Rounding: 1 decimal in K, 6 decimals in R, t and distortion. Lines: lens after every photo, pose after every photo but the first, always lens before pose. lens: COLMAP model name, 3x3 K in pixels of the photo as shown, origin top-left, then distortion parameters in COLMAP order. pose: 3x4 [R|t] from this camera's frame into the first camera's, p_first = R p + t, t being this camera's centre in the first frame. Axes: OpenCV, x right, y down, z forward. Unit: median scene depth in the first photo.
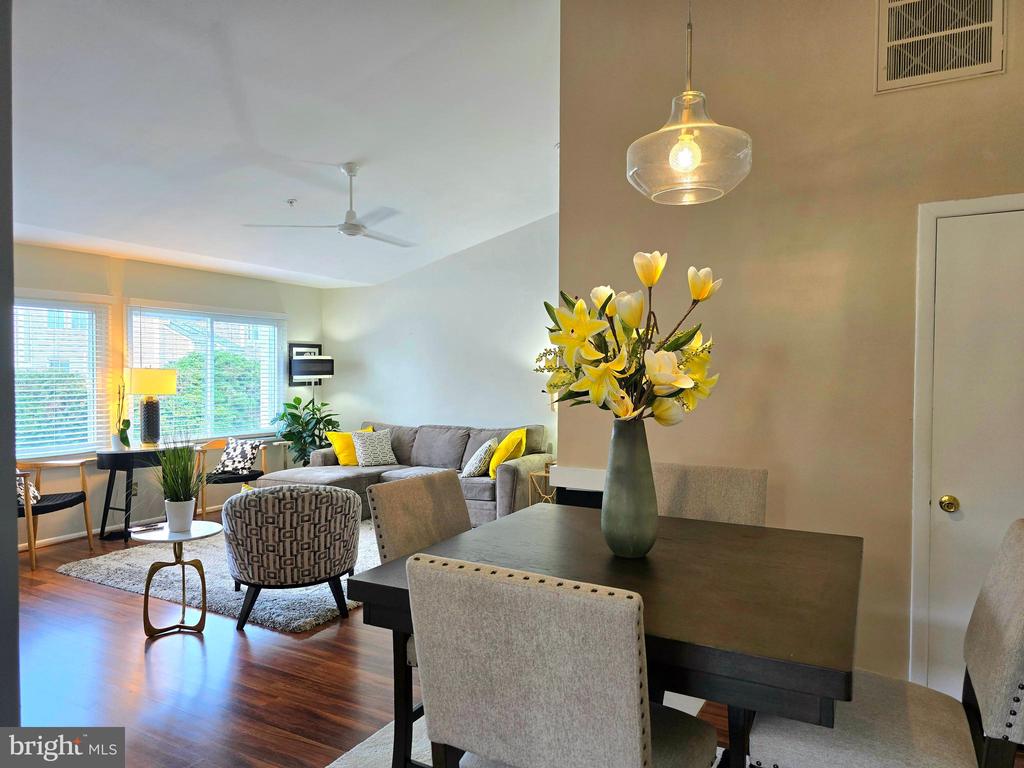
lens RADIAL K [[692.0, 0, 513.7], [0, 692.0, 388.3], [0, 0, 1]] dist [0.064781, -0.042865]
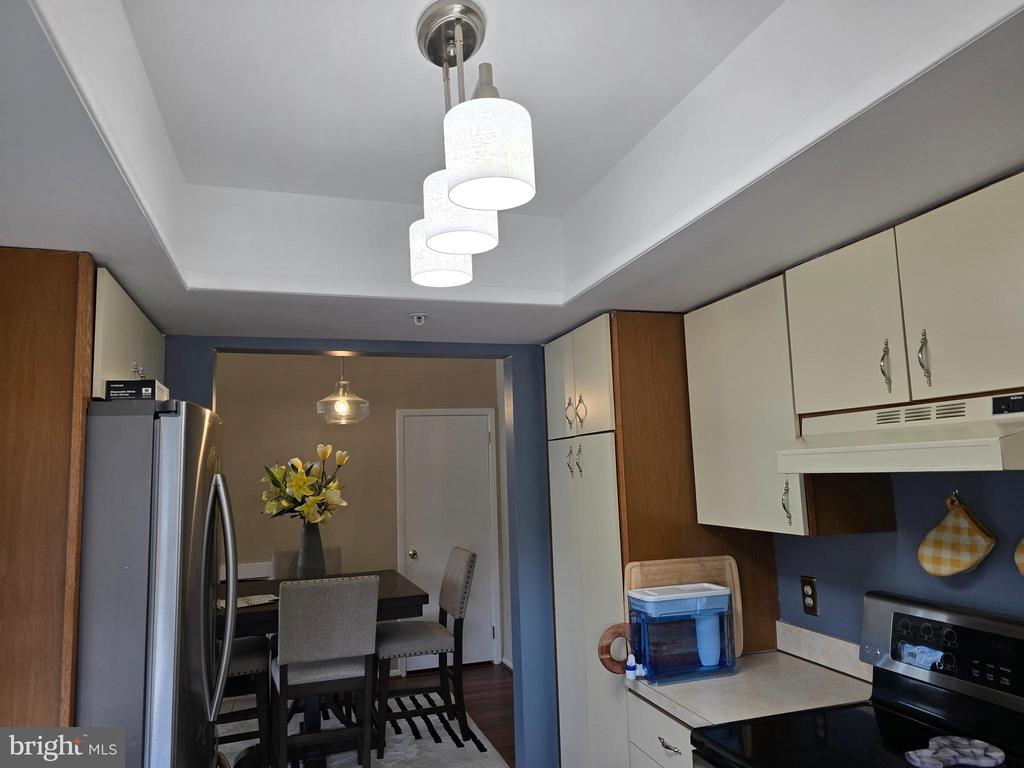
lens RADIAL K [[692.0, 0, 509.0], [0, 692.0, 388.3], [0, 0, 1]] dist [0.064781, -0.042865]
pose [[0.693399, 0.053167, 0.718590, -0.328839], [0.060790, 0.989402, -0.131862, -0.015352], [-0.717985, 0.135116, 0.682819, -0.317576]]
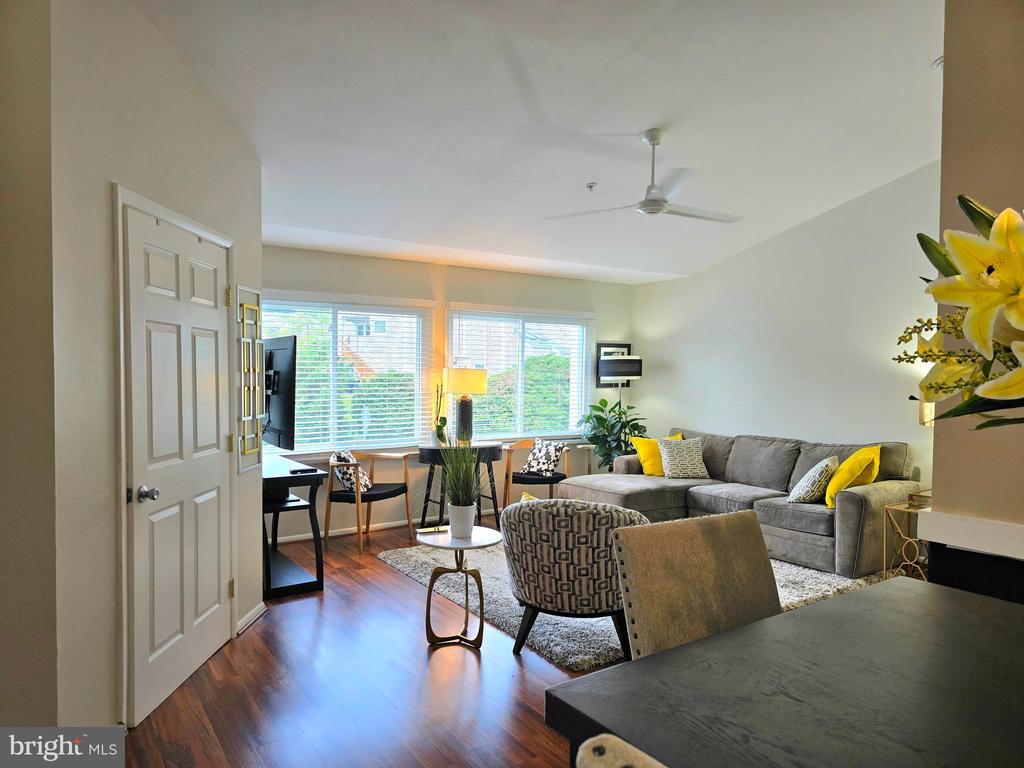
lens RADIAL K [[692.0, 0, 505.1], [0, 692.0, 390.2], [0, 0, 1]] dist [0.064781, -0.042865]
pose [[0.889091, 0.014718, -0.457494, 0.004333], [-0.015441, 0.999878, 0.002159, 0.000900], [0.457470, 0.005145, 0.889210, 0.140587]]
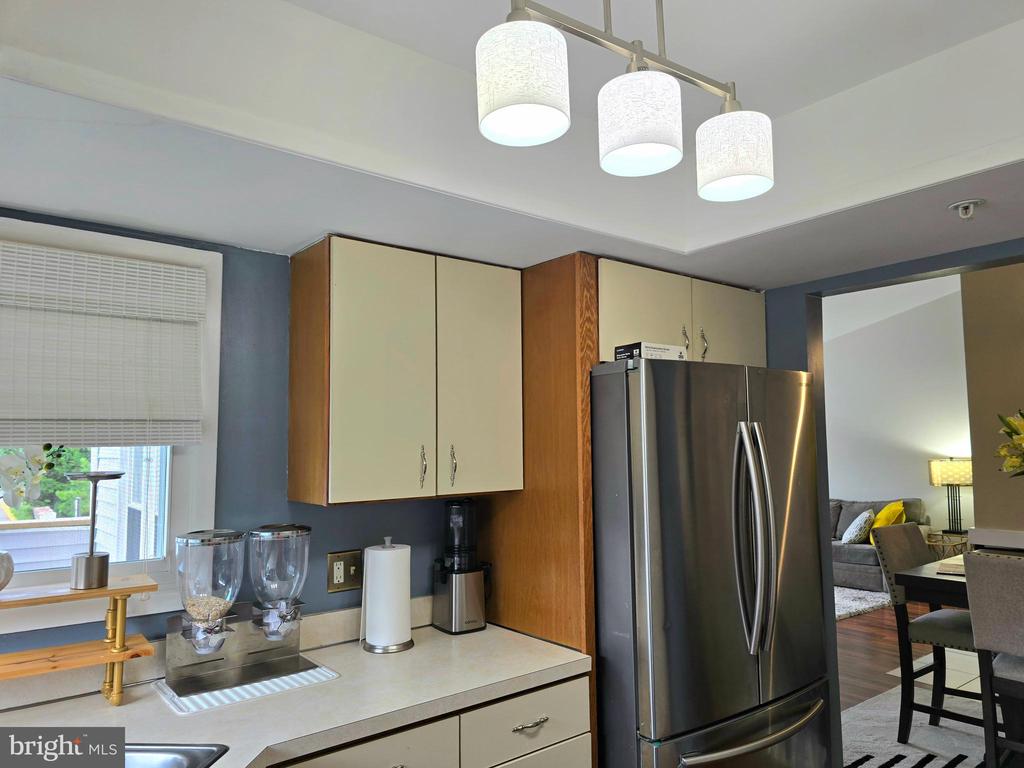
lens RADIAL K [[692.0, 0, 512.4], [0, 692.0, 384.1], [0, 0, 1]] dist [0.064781, -0.042865]
pose [[0.916807, -0.052257, -0.395897, -0.120017], [0.007697, 0.993529, -0.113317, -0.006754], [0.399257, 0.100842, 0.911276, -0.349228]]
